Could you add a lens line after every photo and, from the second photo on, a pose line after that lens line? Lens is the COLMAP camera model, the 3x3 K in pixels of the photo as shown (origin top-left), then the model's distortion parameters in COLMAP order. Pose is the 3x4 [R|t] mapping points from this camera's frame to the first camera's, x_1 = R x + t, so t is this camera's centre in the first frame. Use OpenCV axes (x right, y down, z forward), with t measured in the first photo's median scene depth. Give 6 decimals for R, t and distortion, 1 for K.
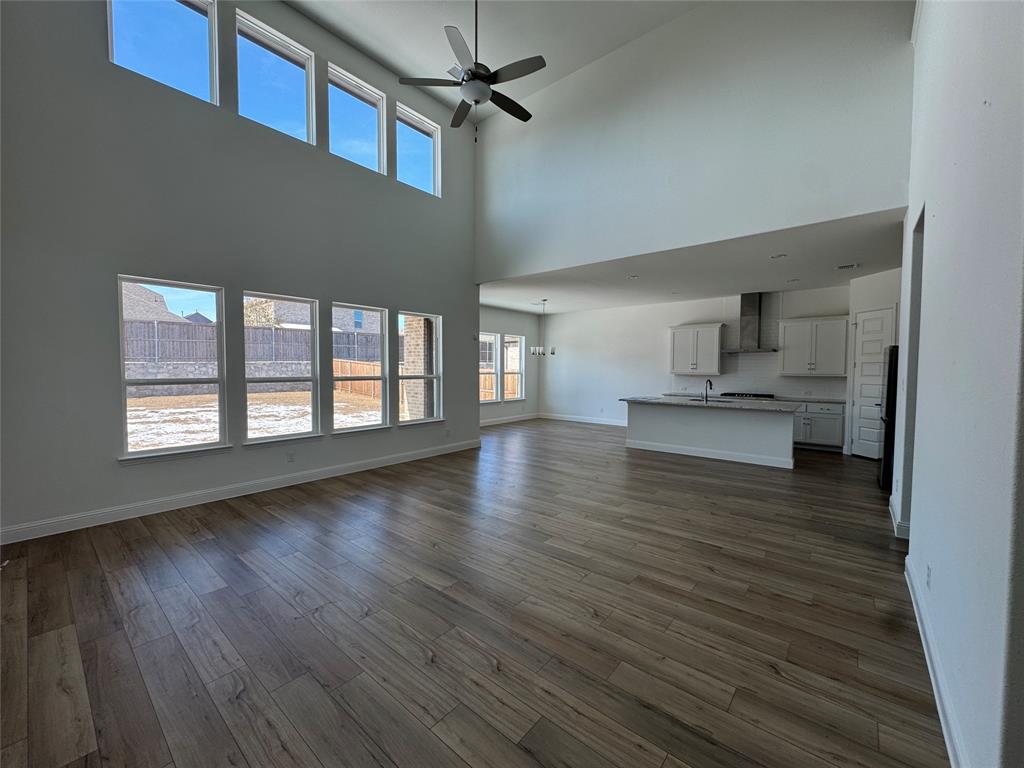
lens RADIAL K [[410.6, 0, 512.0], [0, 410.6, 384.0], [0, 0, 1]] dist [-0.001773, -0.000257]
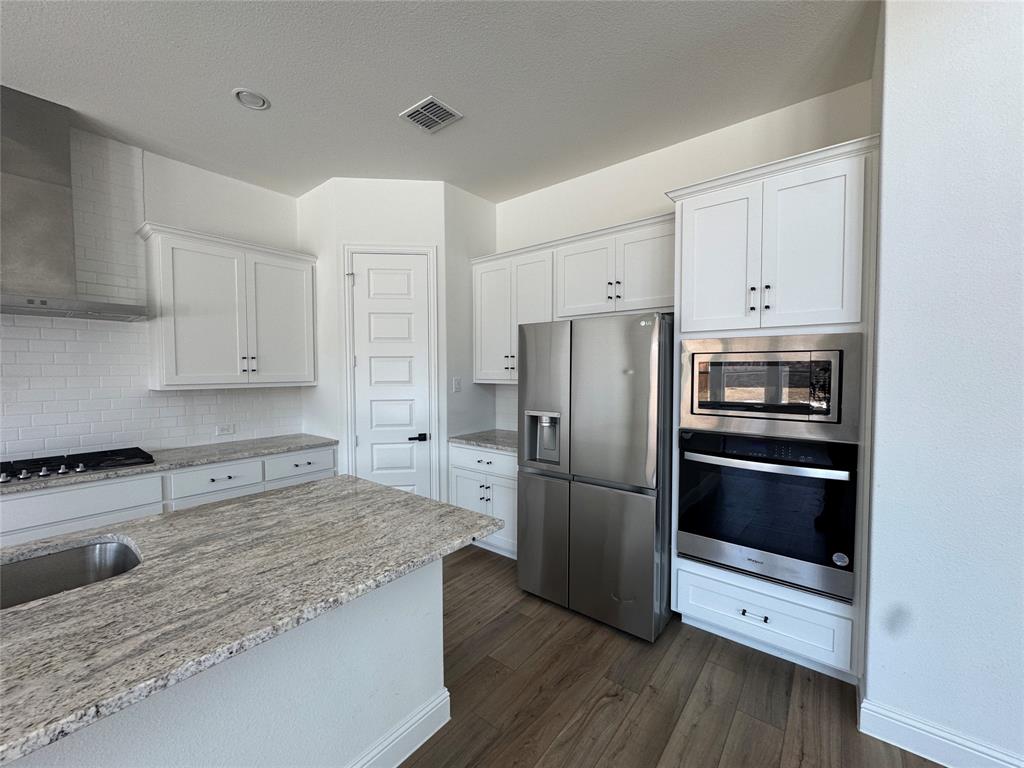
lens RADIAL K [[410.6, 0, 512.0], [0, 410.6, 384.0], [0, 0, 1]] dist [-0.001773, -0.000257]
pose [[-0.021308, -0.034311, 0.999184, 0.311085], [0.047178, 0.998263, 0.035285, -0.024434], [-0.998659, 0.047892, -0.019652, 0.728053]]
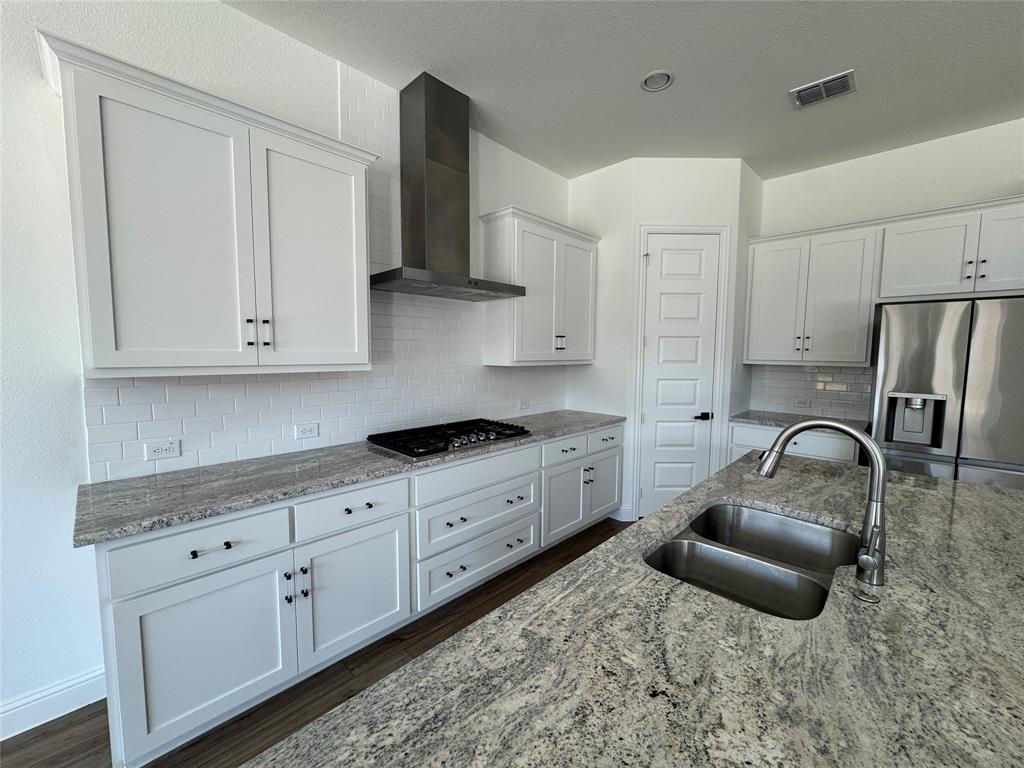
lens RADIAL K [[410.6, 0, 512.0], [0, 410.6, 384.0], [0, 0, 1]] dist [-0.001773, -0.000257]
pose [[0.074189, -0.081412, 0.993915, 0.291772], [0.034685, 0.996270, 0.079016, -0.034257], [-0.996641, 0.028612, 0.076736, 0.990483]]
